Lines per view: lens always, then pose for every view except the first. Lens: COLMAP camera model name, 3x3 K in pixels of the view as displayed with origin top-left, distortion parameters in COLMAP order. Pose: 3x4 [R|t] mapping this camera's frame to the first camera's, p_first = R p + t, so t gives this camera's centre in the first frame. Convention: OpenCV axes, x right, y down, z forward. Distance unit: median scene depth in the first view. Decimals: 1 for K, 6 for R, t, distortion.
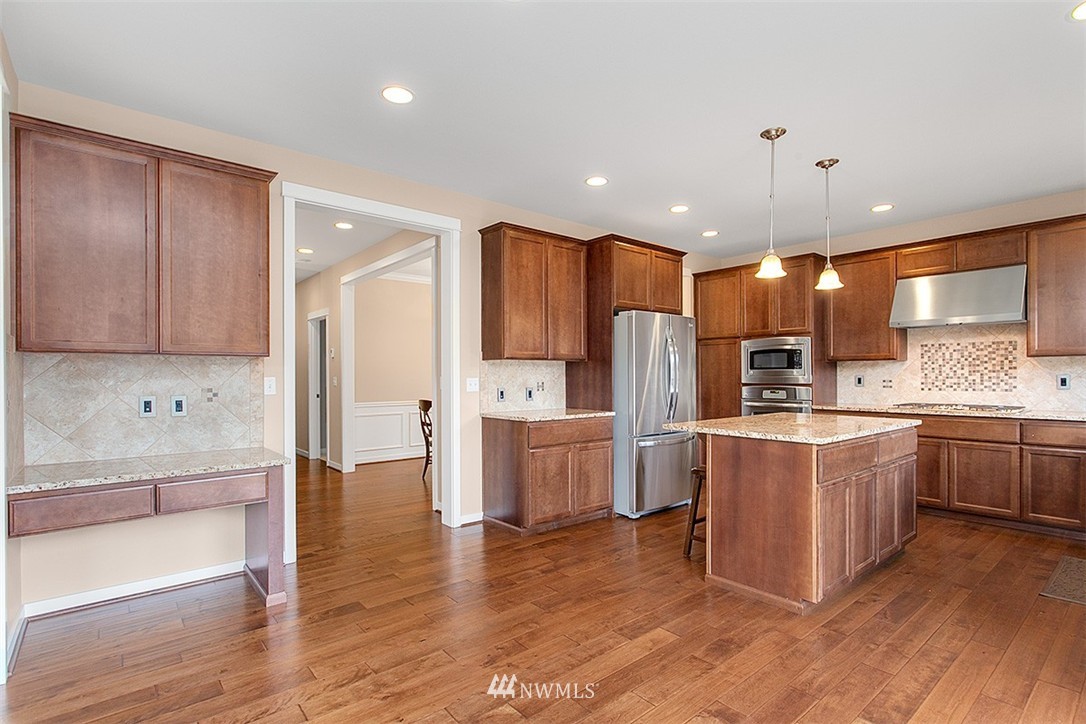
lens RADIAL K [[521.9, 0, 545.5], [0, 521.9, 374.6], [0, 0, 1]] dist [0.000539, 0.000509]
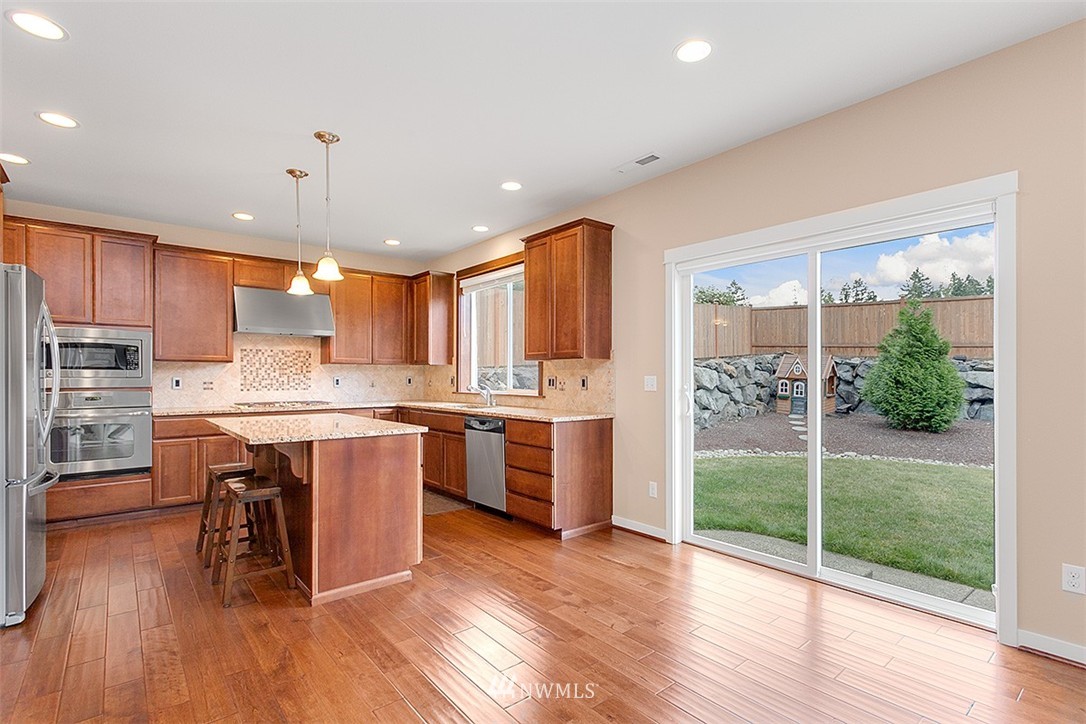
lens RADIAL K [[521.9, 0, 545.5], [0, 521.9, 374.6], [0, 0, 1]] dist [0.000539, 0.000509]
pose [[0.003889, 0.007702, 0.999963, -0.387525], [-0.001052, 0.999970, -0.007698, 0.003776], [-0.999992, -0.001022, 0.003897, 0.388658]]
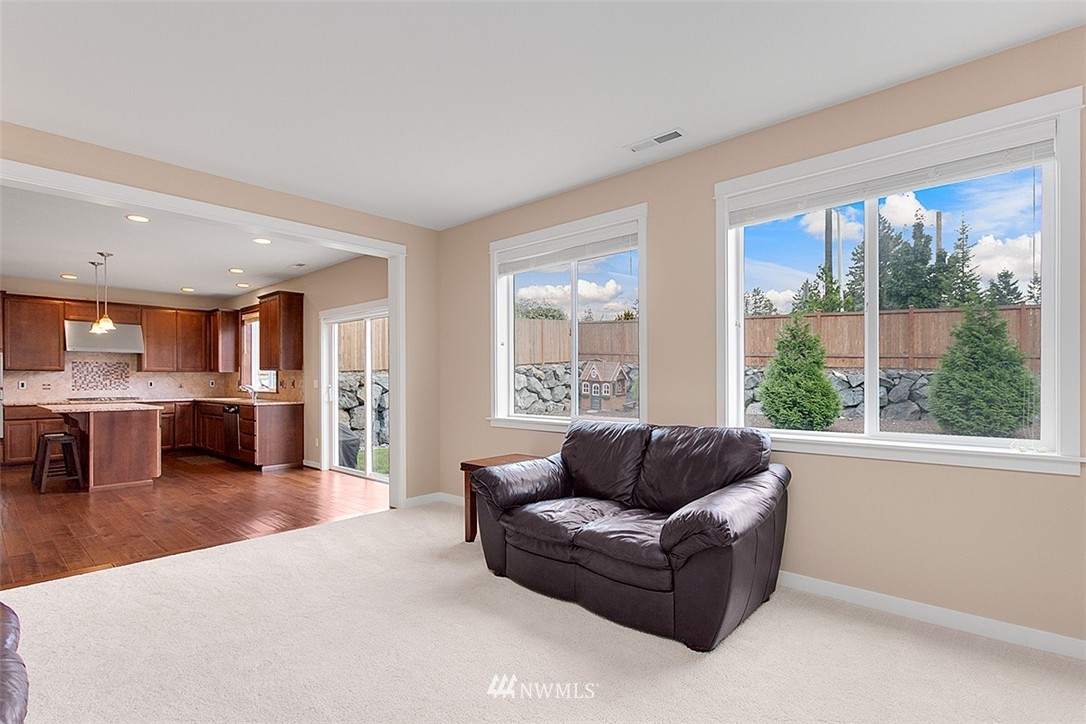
lens RADIAL K [[528.9, 0, 545.1], [0, 528.9, 380.8], [0, 0, 1]] dist [0.002736, 0.000563]
pose [[-0.137680, 0.001551, 0.990475, -1.161708], [0.001556, 0.999998, -0.001350, 0.005090], [-0.990475, 0.001355, -0.137683, -0.223349]]
